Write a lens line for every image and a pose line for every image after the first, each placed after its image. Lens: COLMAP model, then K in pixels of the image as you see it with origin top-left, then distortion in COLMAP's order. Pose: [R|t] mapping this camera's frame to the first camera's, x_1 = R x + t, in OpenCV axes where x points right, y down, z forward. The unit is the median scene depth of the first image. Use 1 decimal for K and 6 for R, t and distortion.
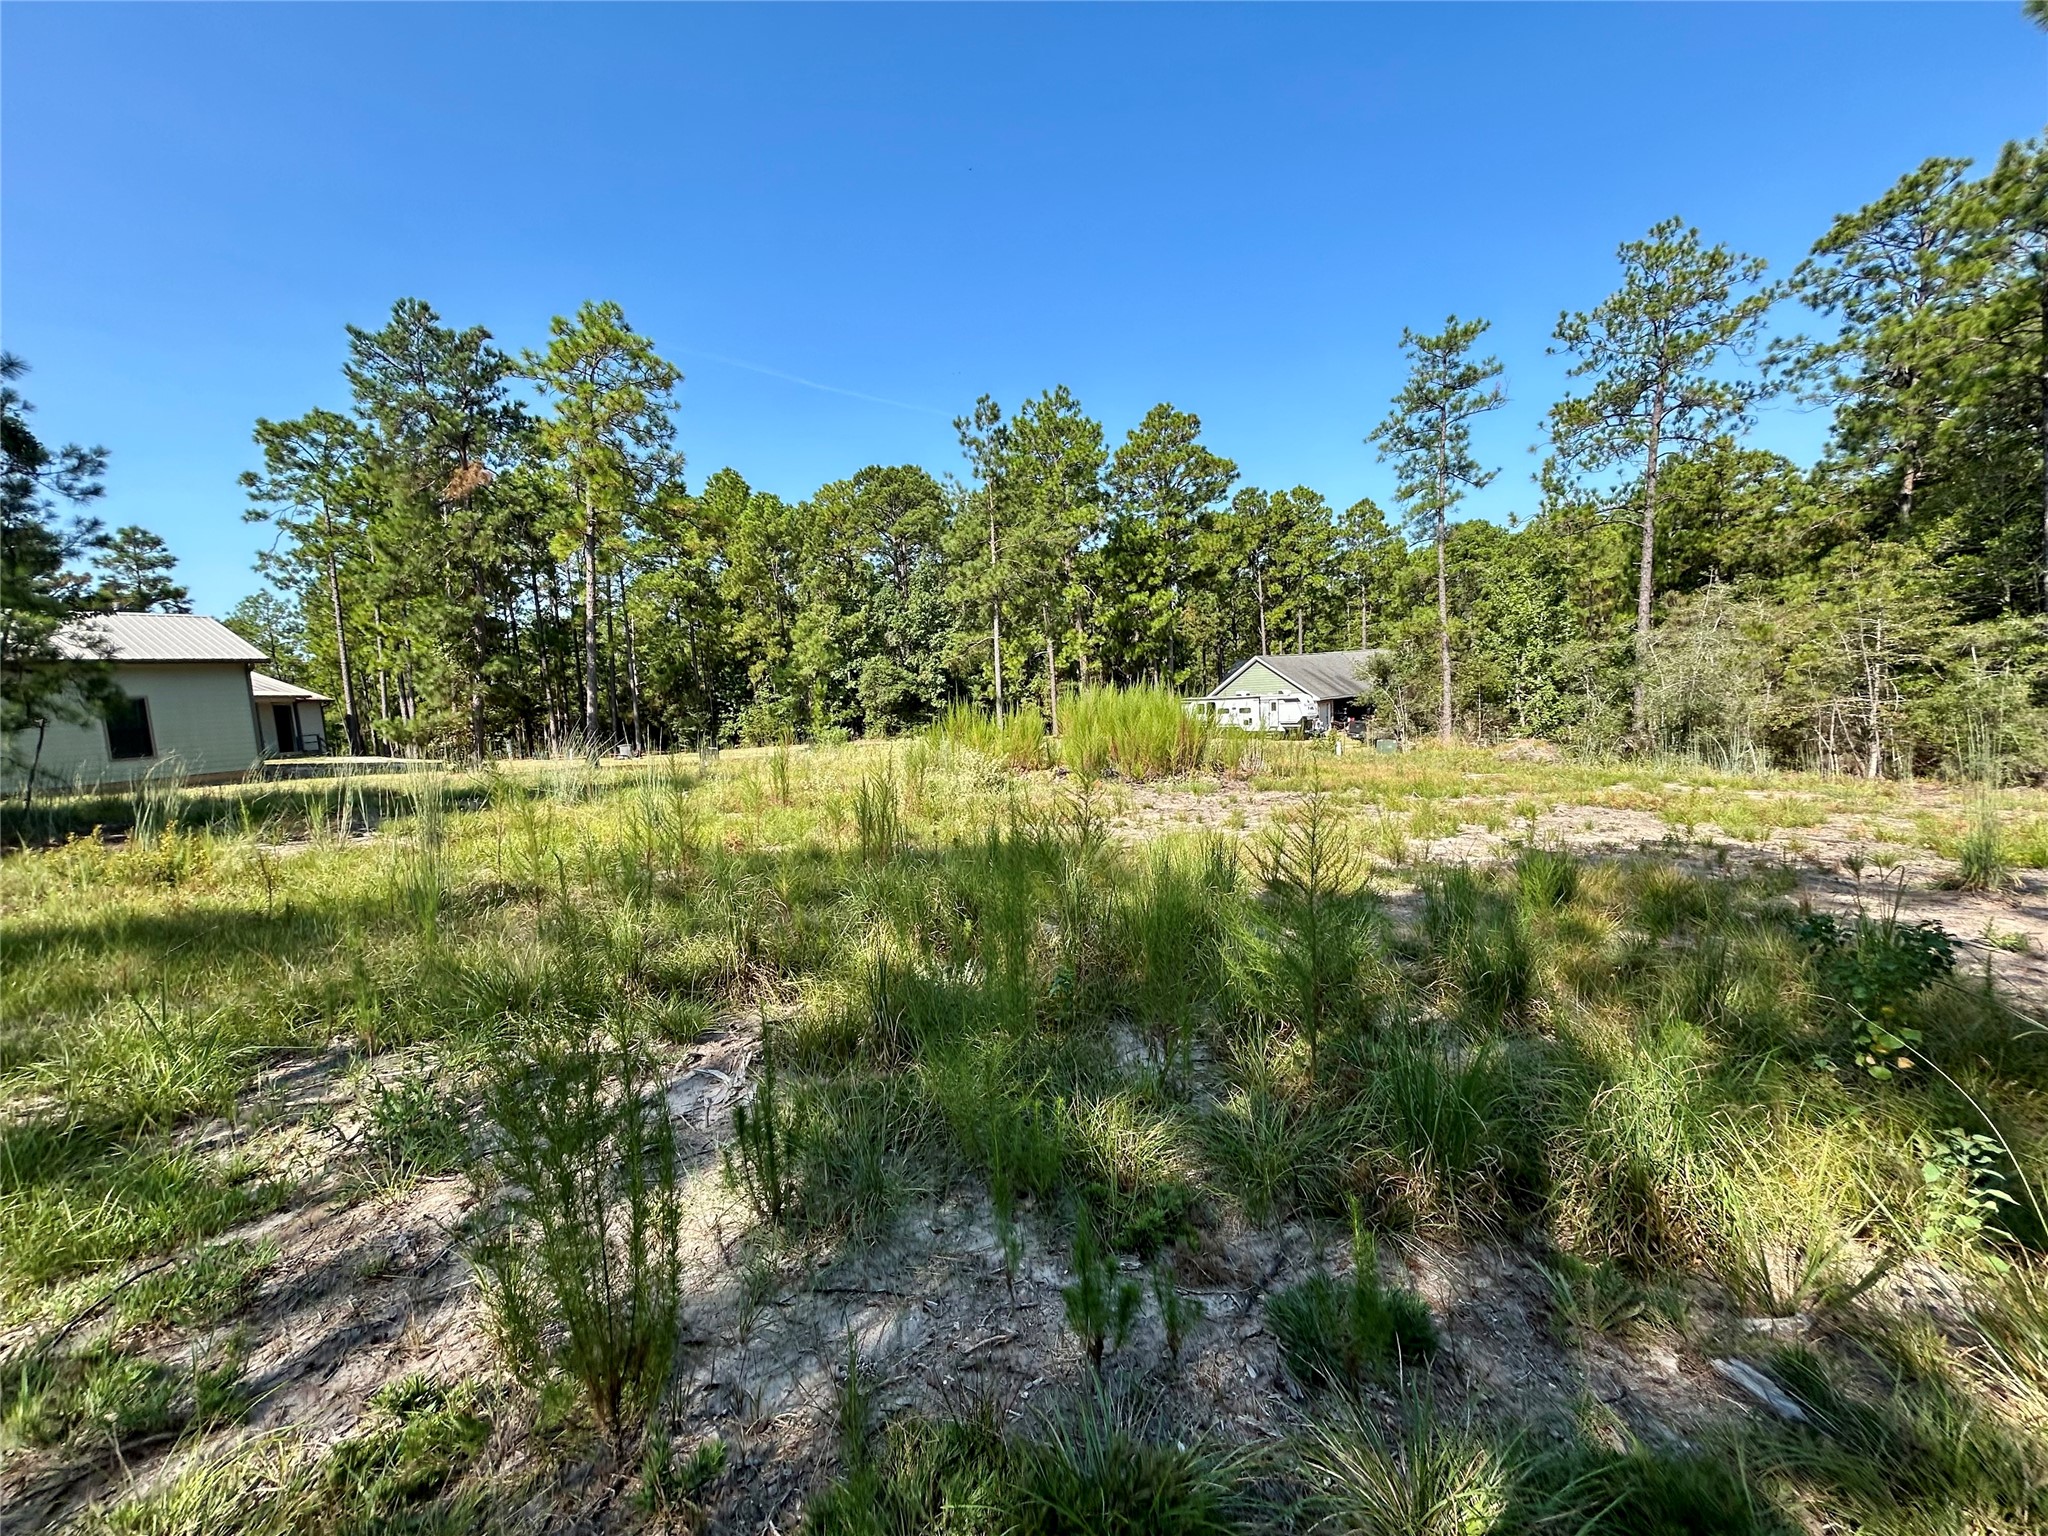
lens RADIAL K [[823.2, 0, 1029.3], [0, 823.2, 763.6], [0, 0, 1]] dist [-0.001792, 0.001320]
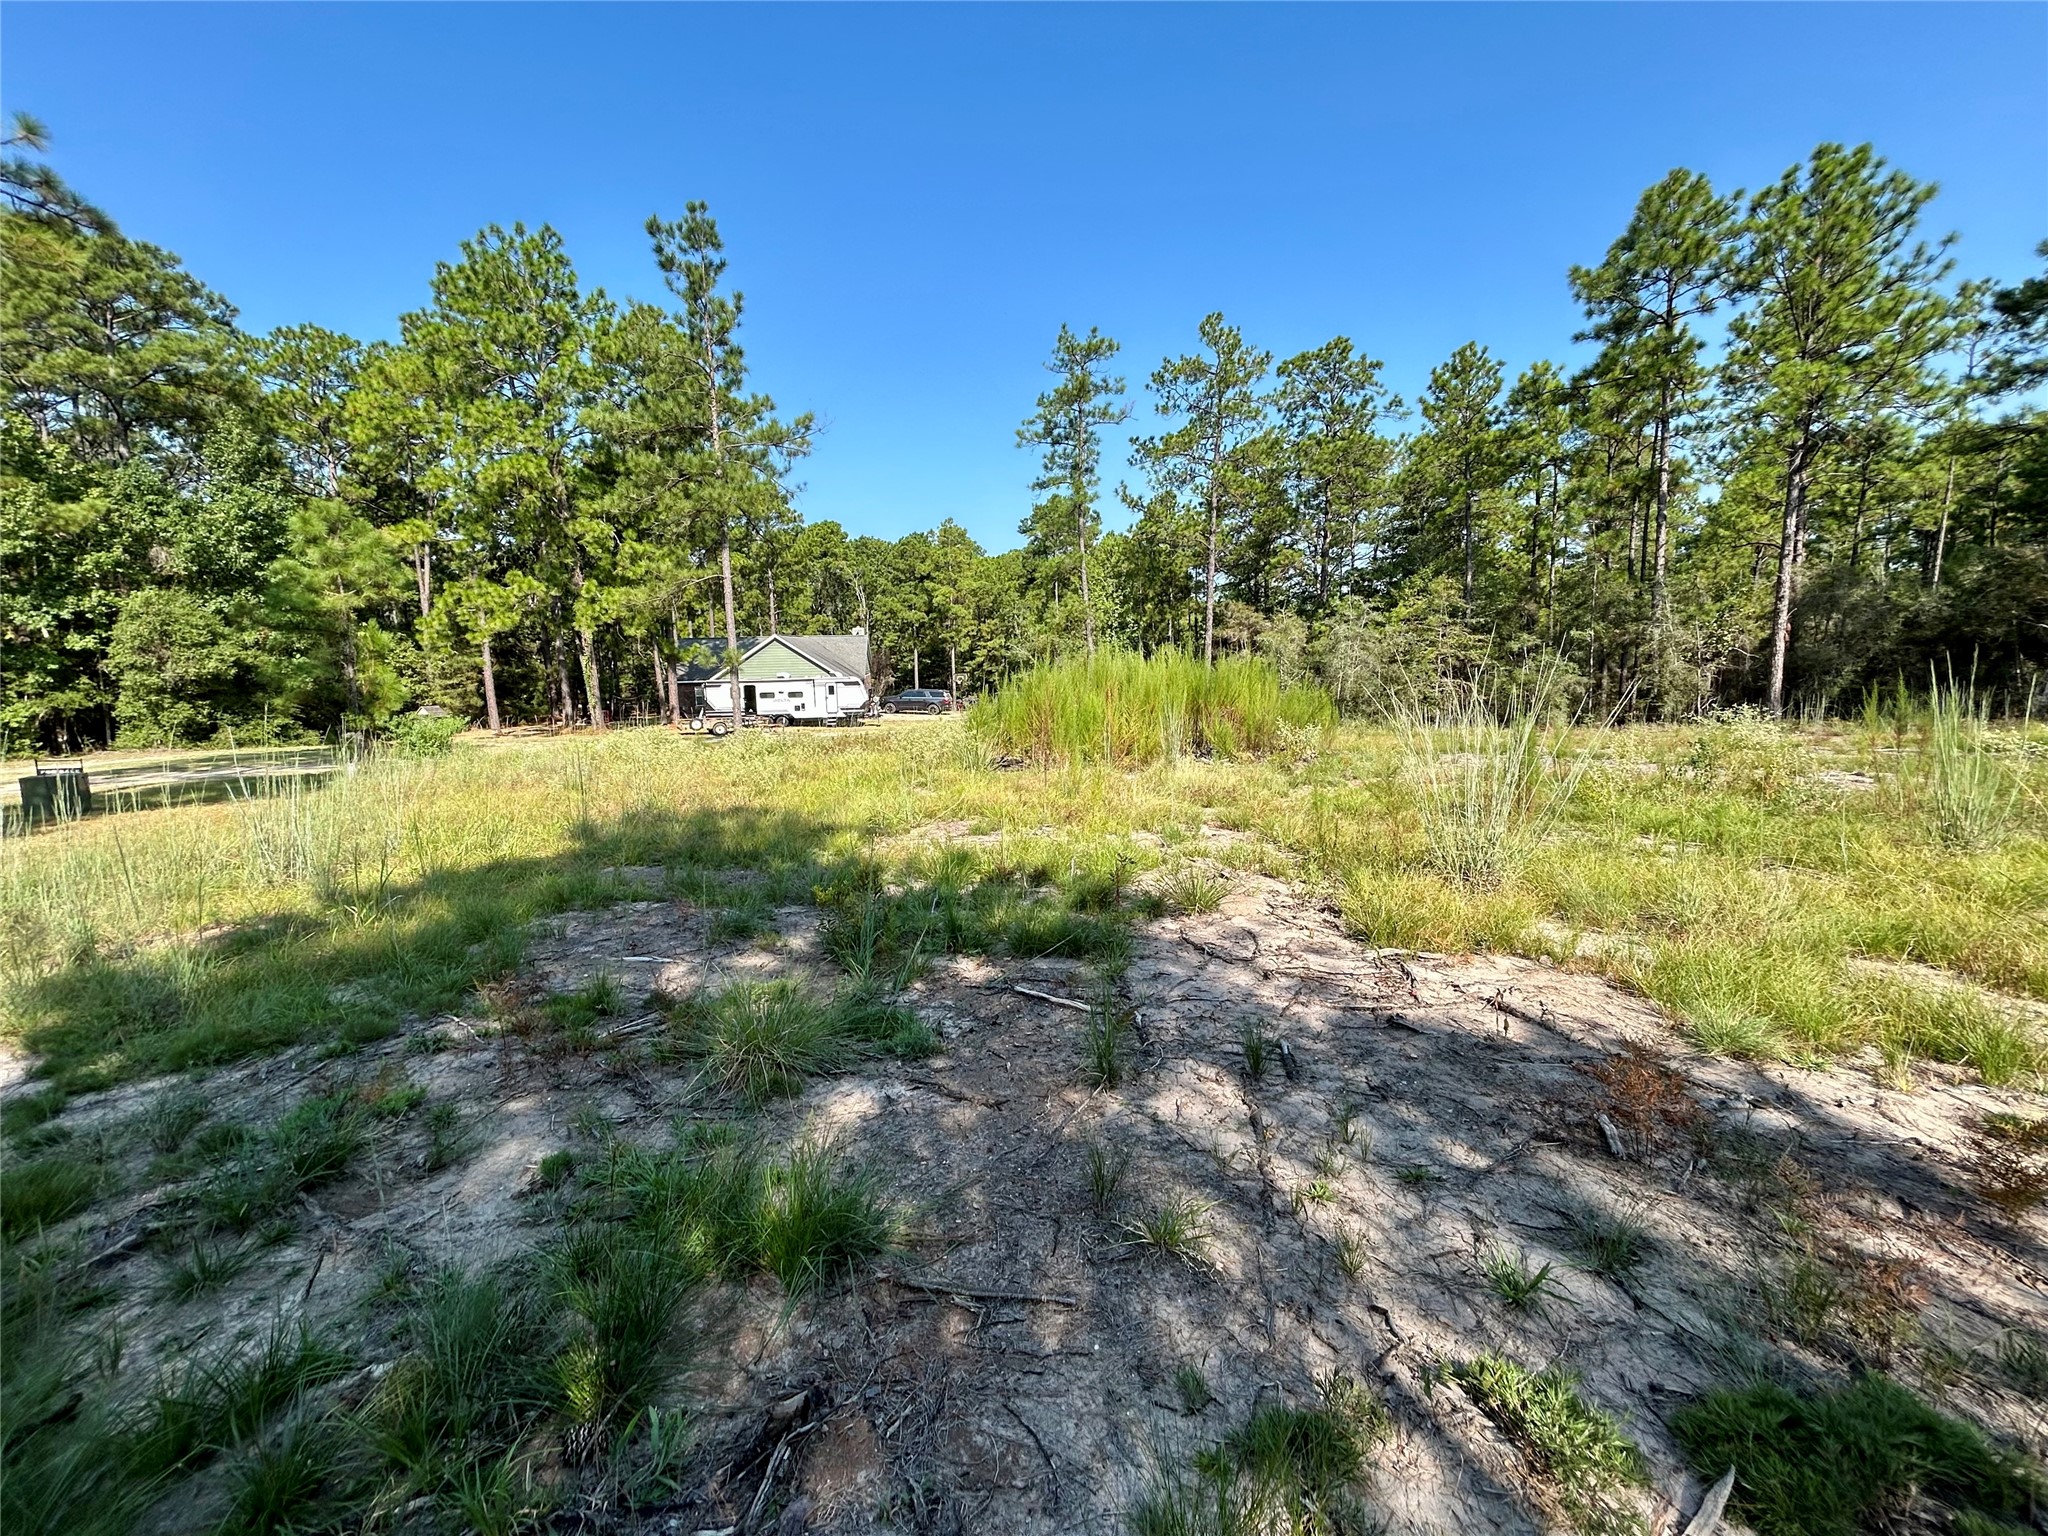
lens RADIAL K [[823.2, 0, 1031.5], [0, 823.2, 759.1], [0, 0, 1]] dist [-0.001792, 0.001320]
pose [[0.627139, -0.057334, 0.776794, -0.488732], [0.055971, 0.998026, 0.028474, -0.012518], [-0.776894, 0.025621, 0.629111, 0.462916]]
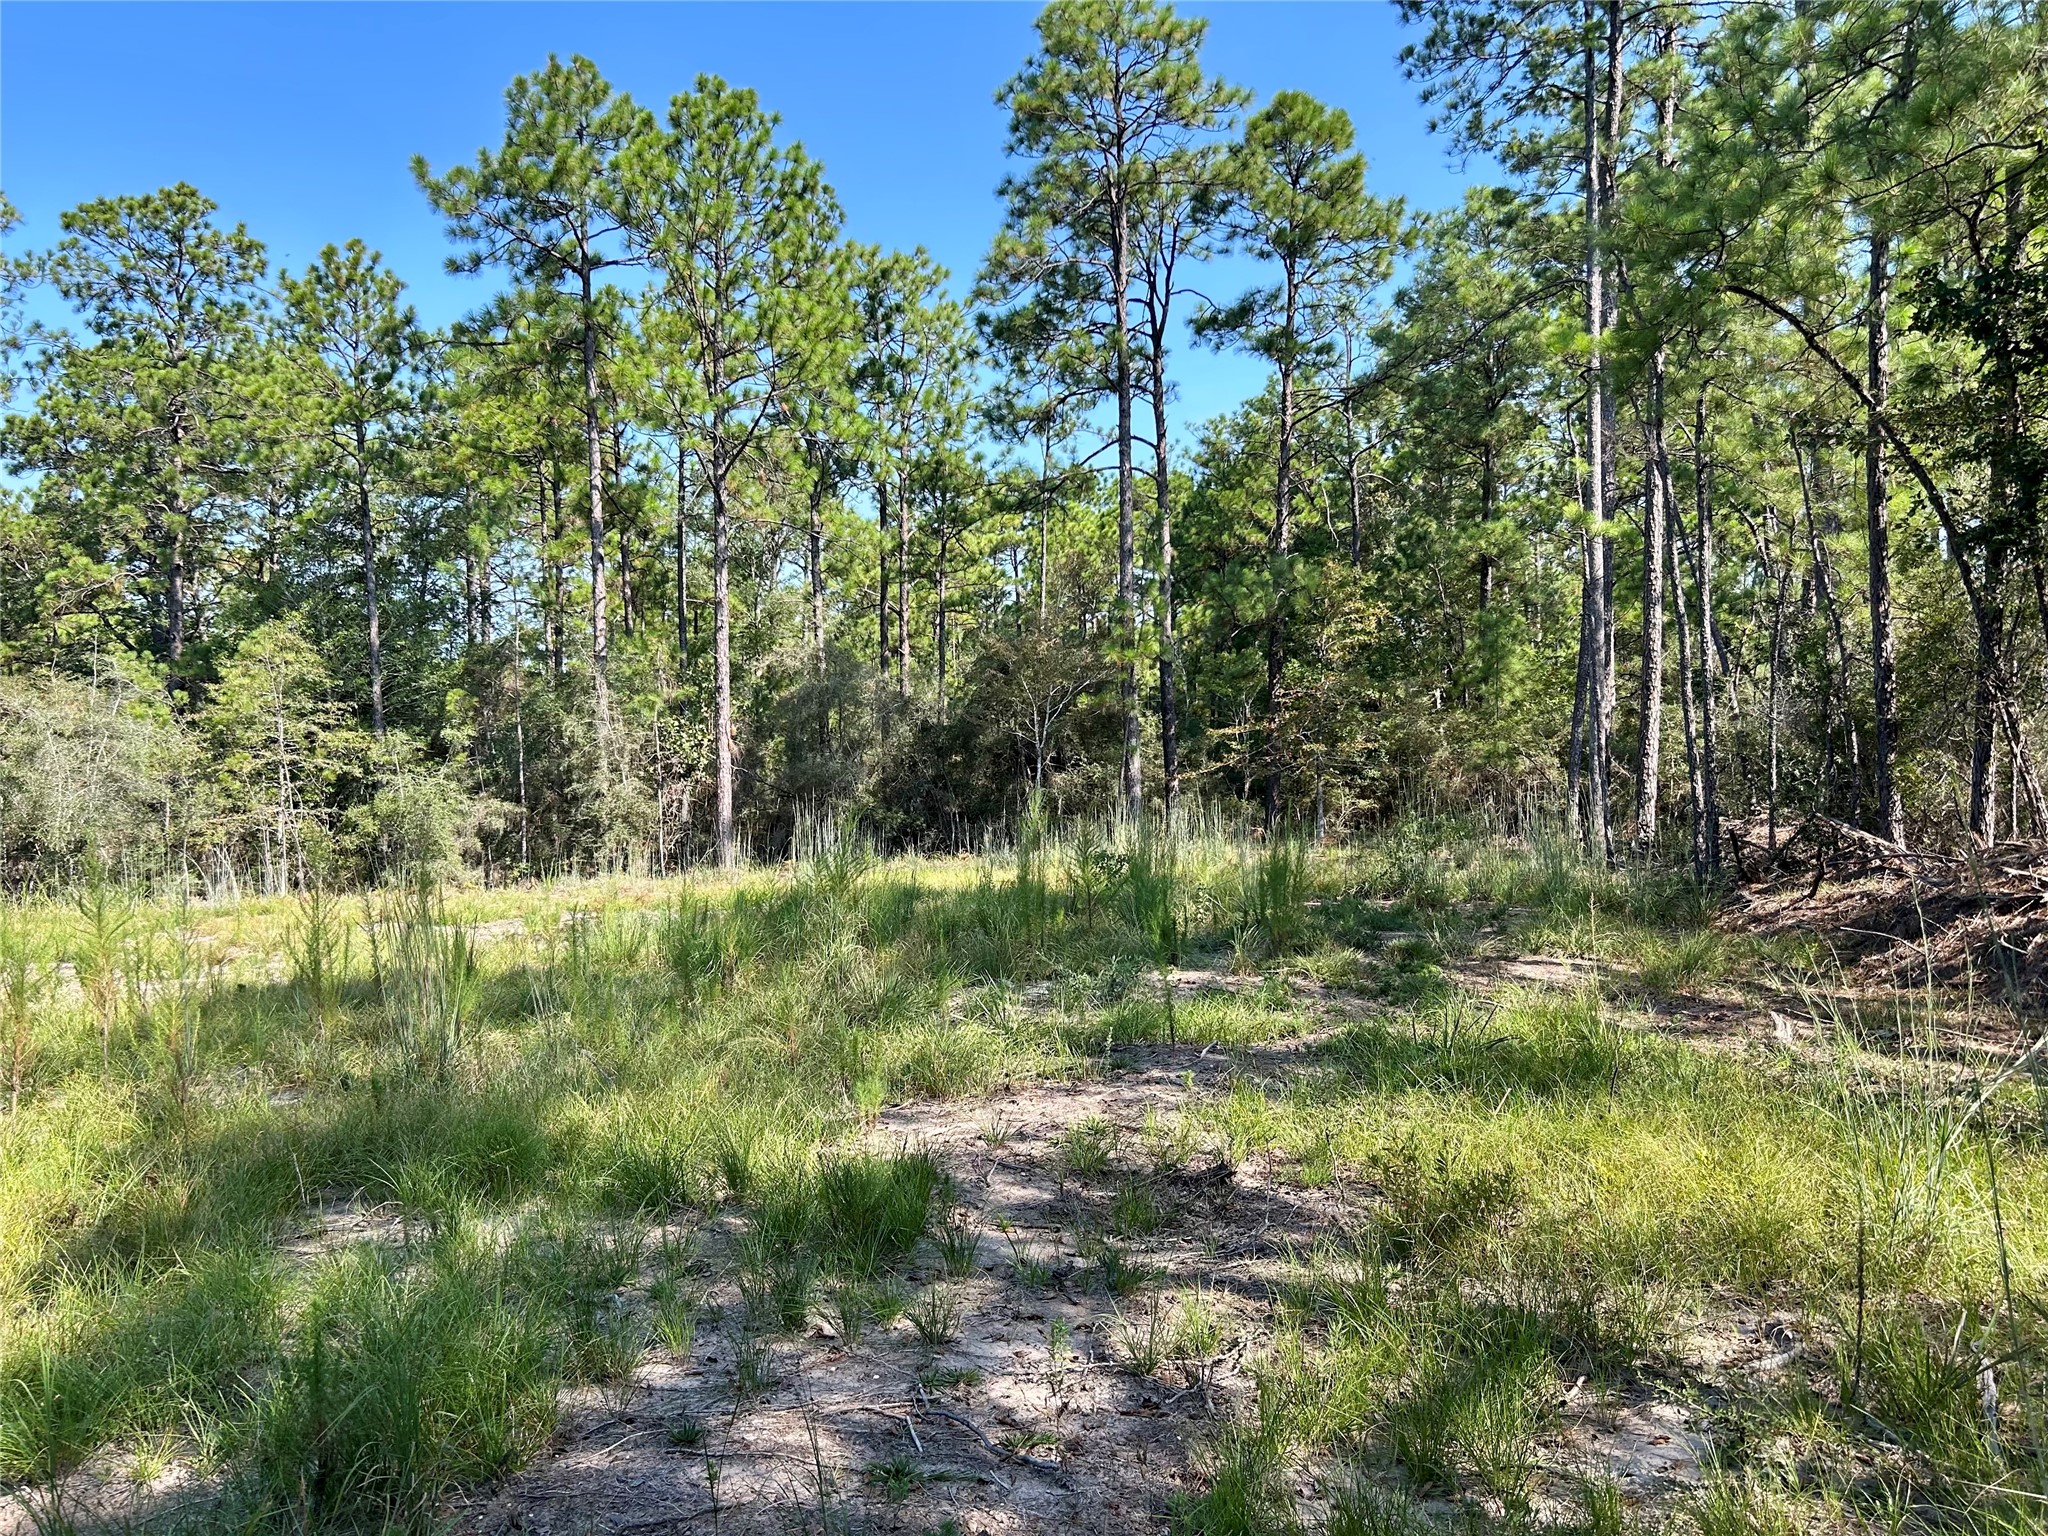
lens RADIAL K [[1534.5, 0, 1028.6], [0, 1534.5, 753.7], [0, 0, 1]] dist [0.052787, -0.059804]
pose [[0.056080, 0.039709, 0.997636, -0.408709], [0.092153, 0.994738, -0.044773, 0.006303], [-0.994164, 0.094446, 0.052125, 0.094529]]
